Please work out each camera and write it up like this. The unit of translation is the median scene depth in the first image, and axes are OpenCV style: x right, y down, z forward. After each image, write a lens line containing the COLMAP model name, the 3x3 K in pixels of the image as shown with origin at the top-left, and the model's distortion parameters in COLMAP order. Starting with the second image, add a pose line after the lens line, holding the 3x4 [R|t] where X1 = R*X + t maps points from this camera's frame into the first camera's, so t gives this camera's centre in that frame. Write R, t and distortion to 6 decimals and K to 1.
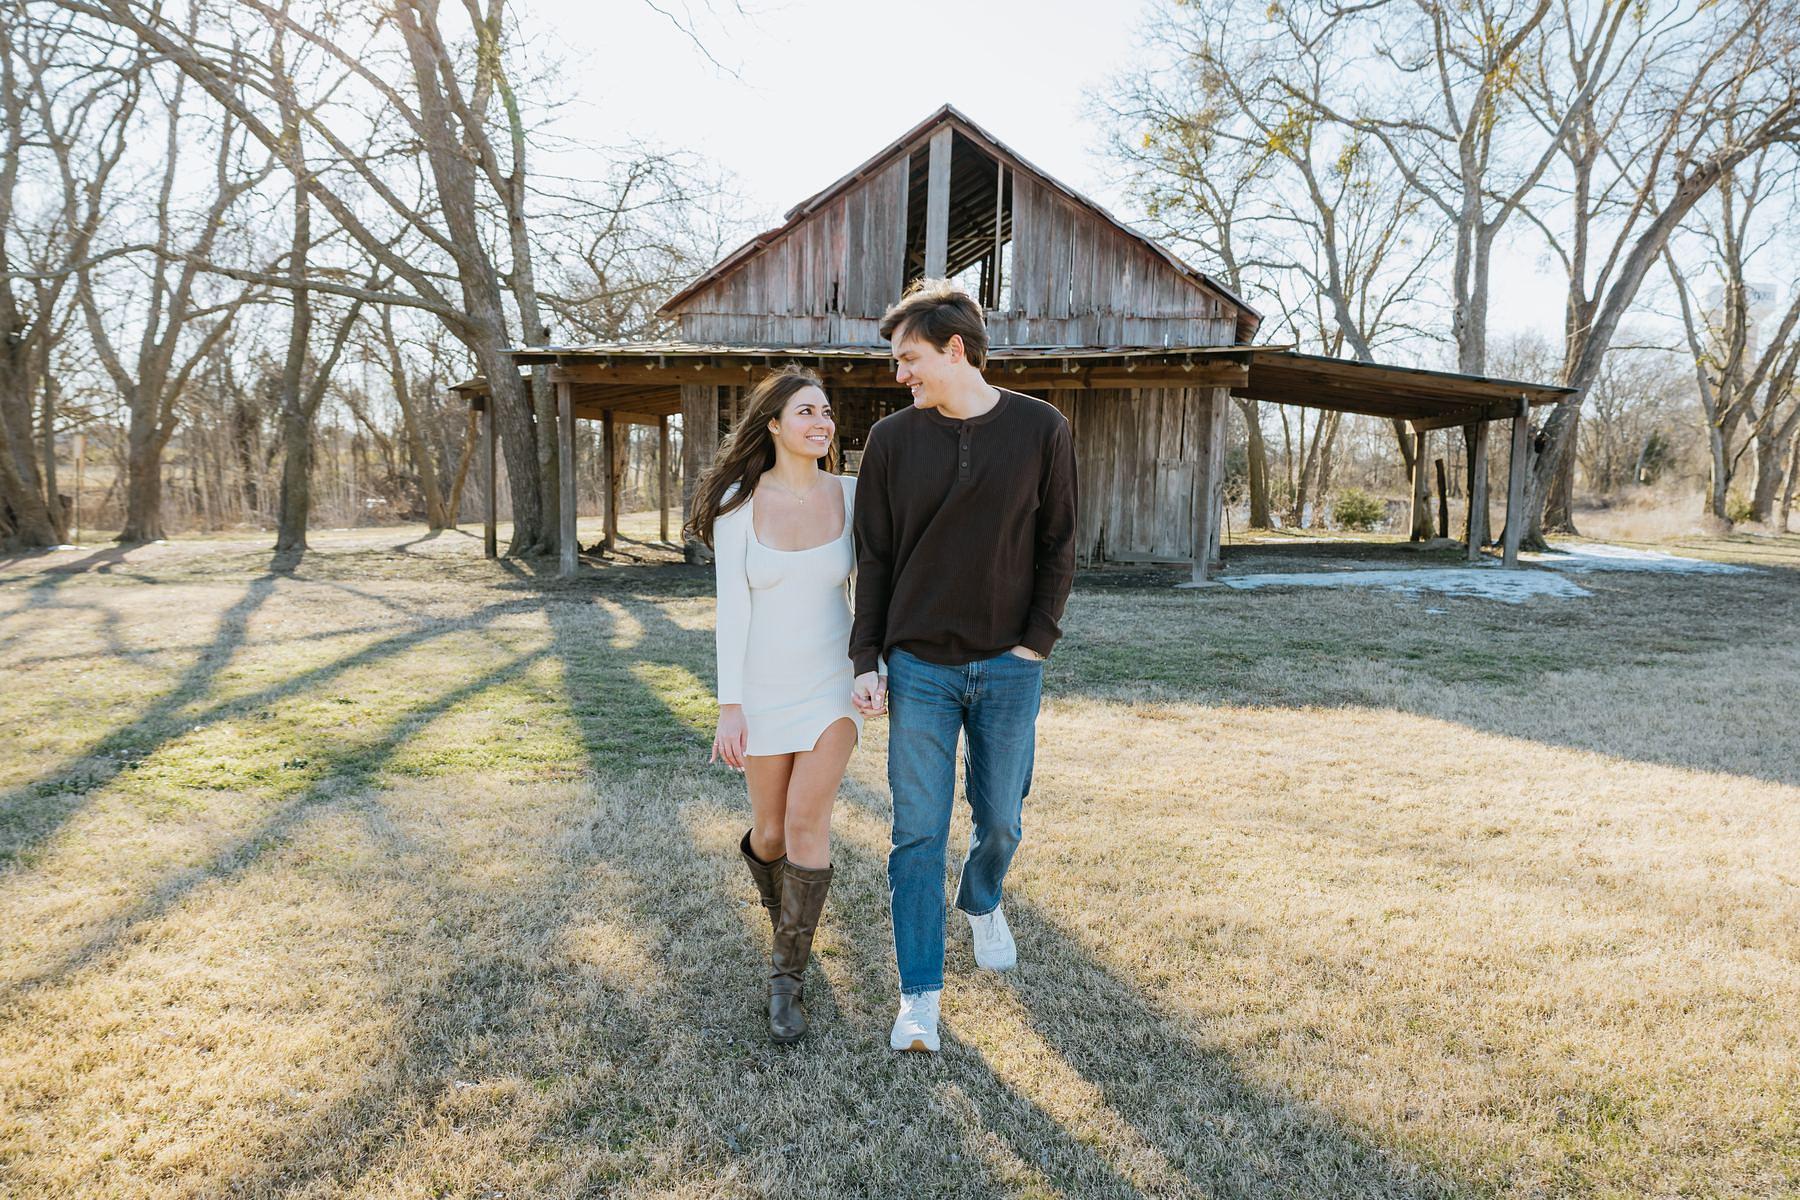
lens RADIAL K [[1233.8, 0, 900.0], [0, 1233.8, 600.0], [0, 0, 1]] dist [0.000767, 0.005214]
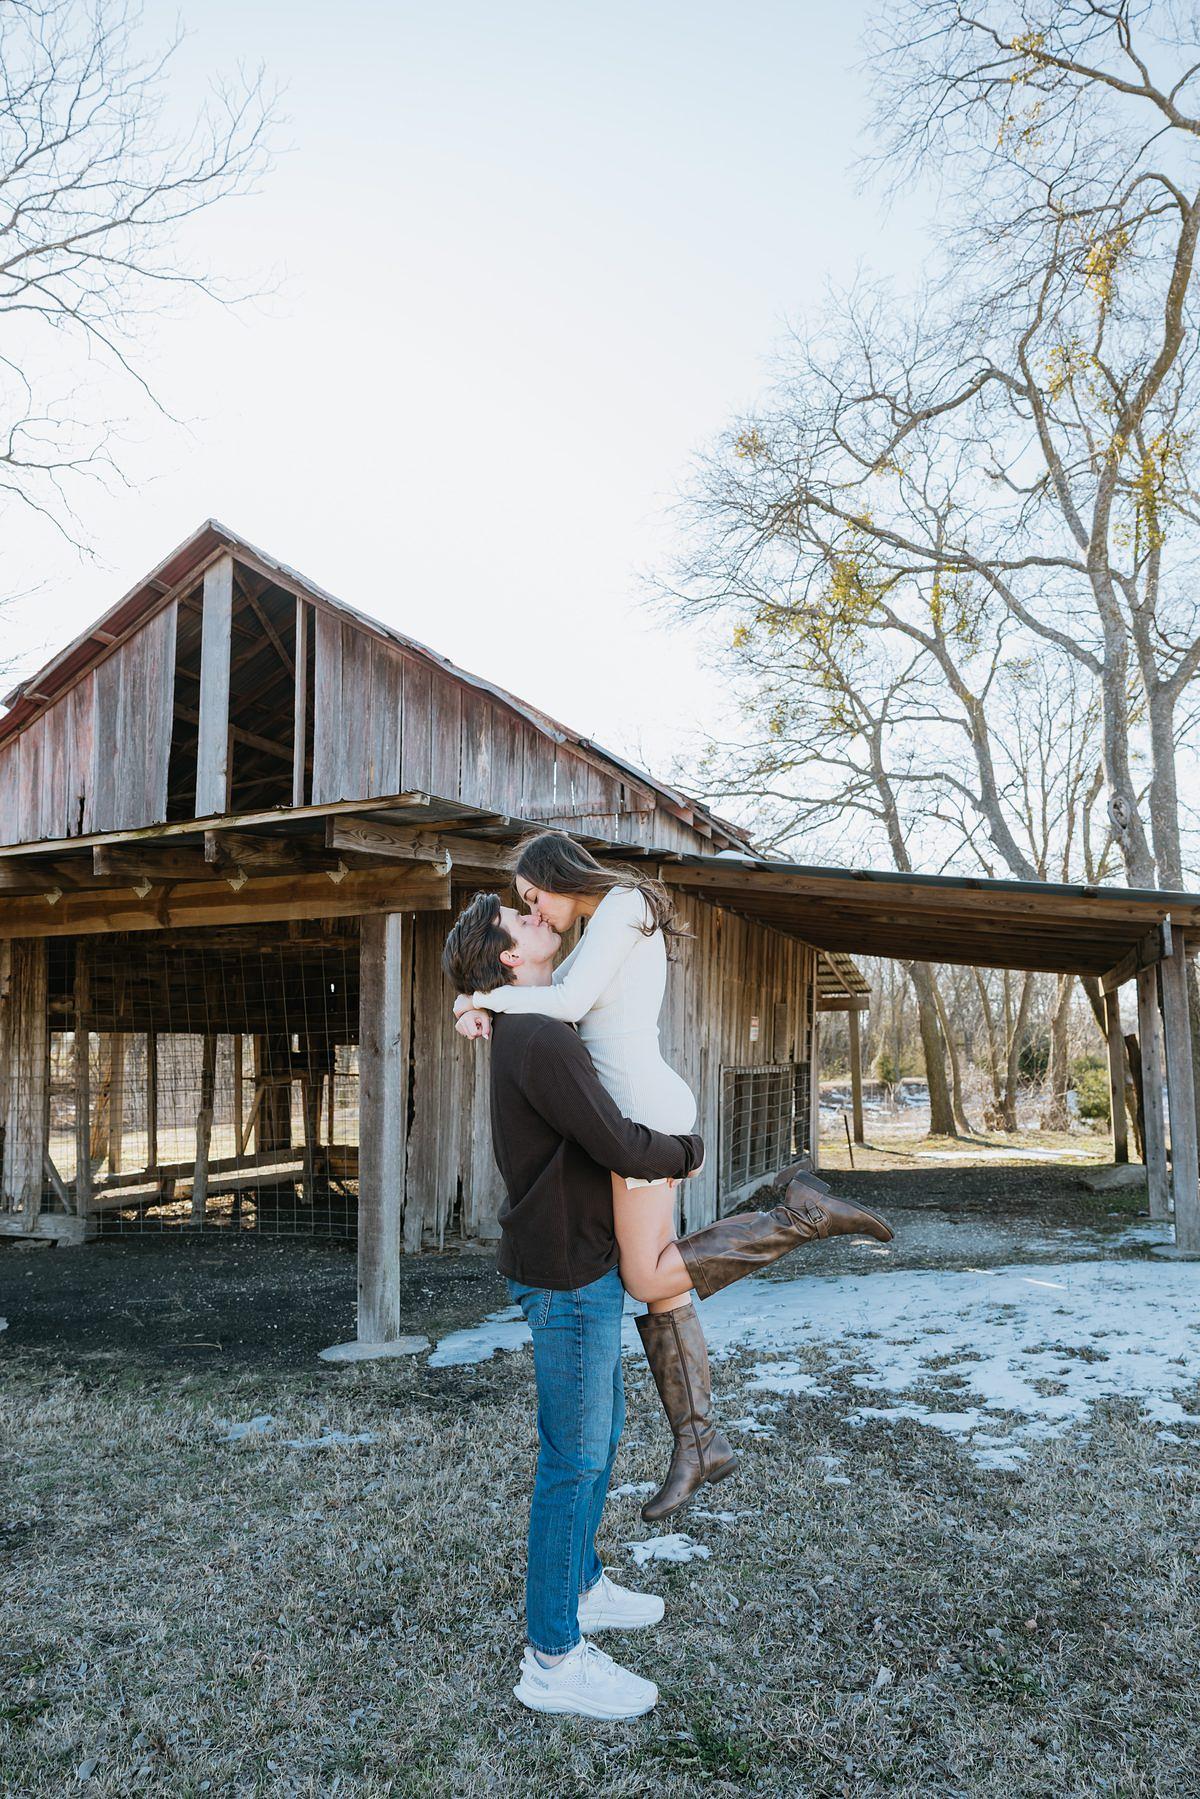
lens RADIAL K [[1233.1, 0, 600.0], [0, 1233.1, 899.5], [0, 0, 1]] dist [0.000767, 0.005214]
pose [[0.992918, -0.043000, -0.110750, 0.291740], [0.016756, 0.973571, -0.227768, -0.051825], [0.117617, 0.224299, 0.967397, 0.416819]]
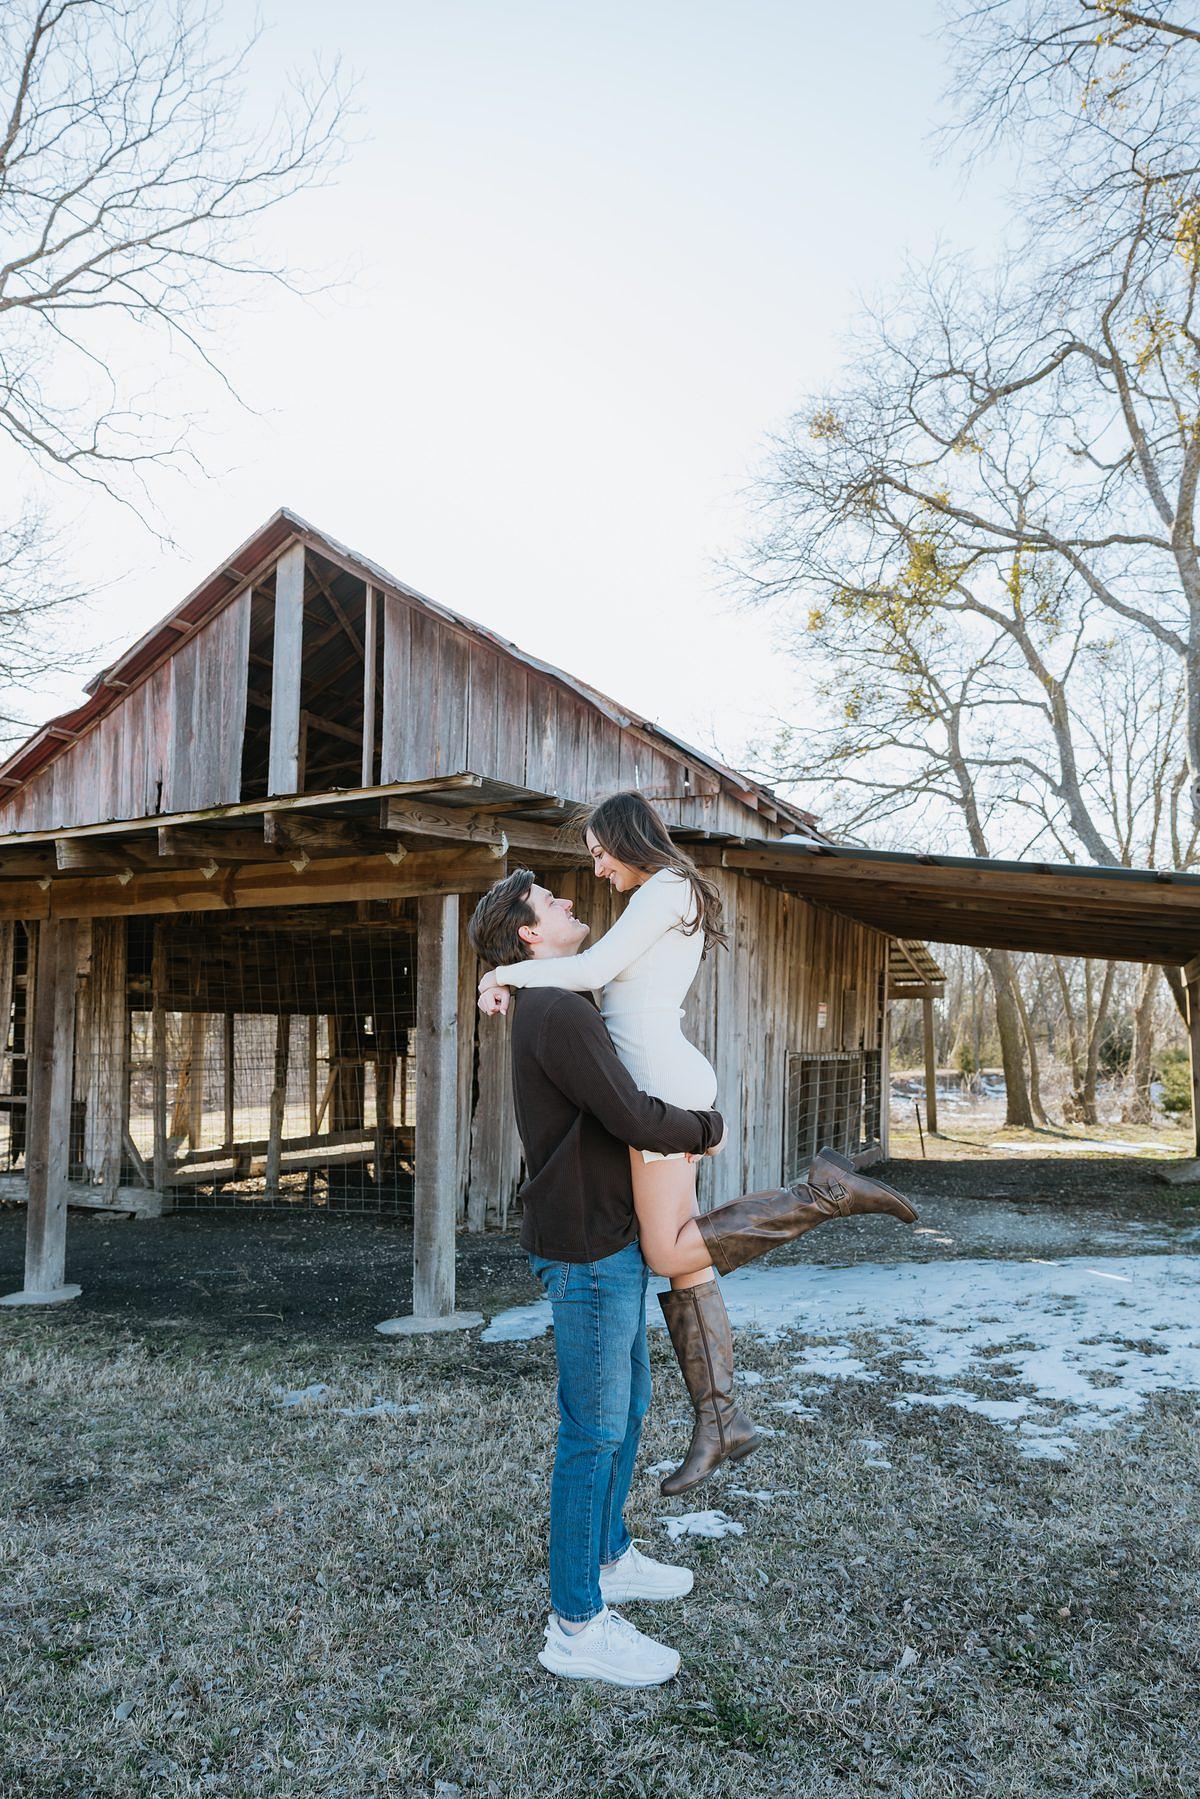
lens RADIAL K [[1233.1, 0, 600.0], [0, 1233.1, 899.5], [0, 0, 1]] dist [0.000767, 0.005214]
pose [[0.984360, -0.037003, -0.172240, 0.297362], [-0.001393, 0.976027, -0.217646, -0.050508], [0.176164, 0.214482, 0.960710, 0.417275]]
